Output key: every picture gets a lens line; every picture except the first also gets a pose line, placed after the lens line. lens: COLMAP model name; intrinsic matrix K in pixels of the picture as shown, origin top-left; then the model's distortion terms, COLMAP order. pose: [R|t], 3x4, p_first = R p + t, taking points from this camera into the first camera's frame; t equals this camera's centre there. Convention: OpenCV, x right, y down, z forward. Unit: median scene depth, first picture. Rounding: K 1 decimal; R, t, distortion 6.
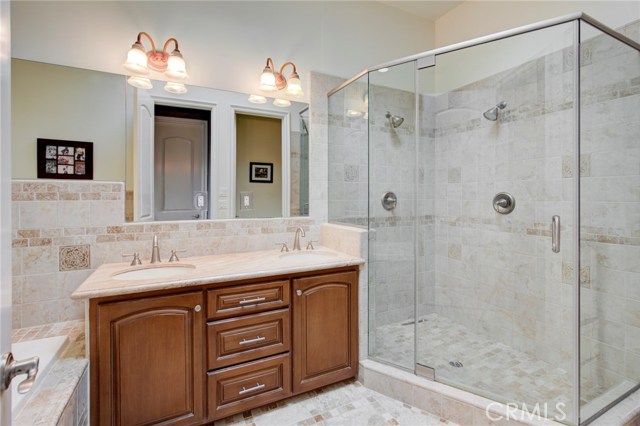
lens RADIAL K [[297.5, 0, 319.3], [0, 297.5, 197.3], [0, 0, 1]] dist [0.001891, 0.000010]
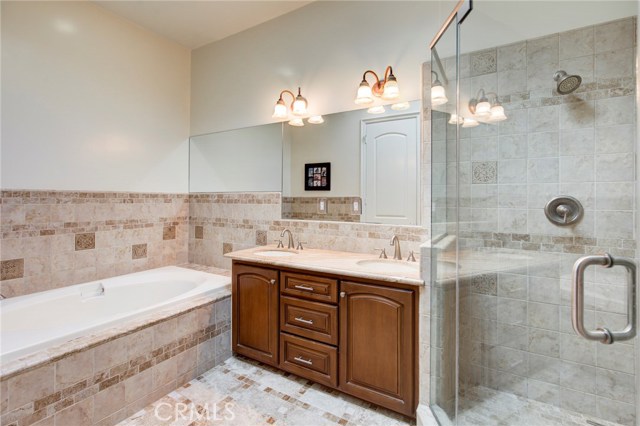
lens RADIAL K [[291.7, 0, 319.6], [0, 291.7, 200.1], [0, 0, 1]] dist [-0.000305, 0.000362]
pose [[0.558365, 0.000760, -0.829595, 0.683560], [-0.009670, 0.999938, -0.005592, -0.004685], [0.829539, 0.011144, 0.558337, 0.329851]]
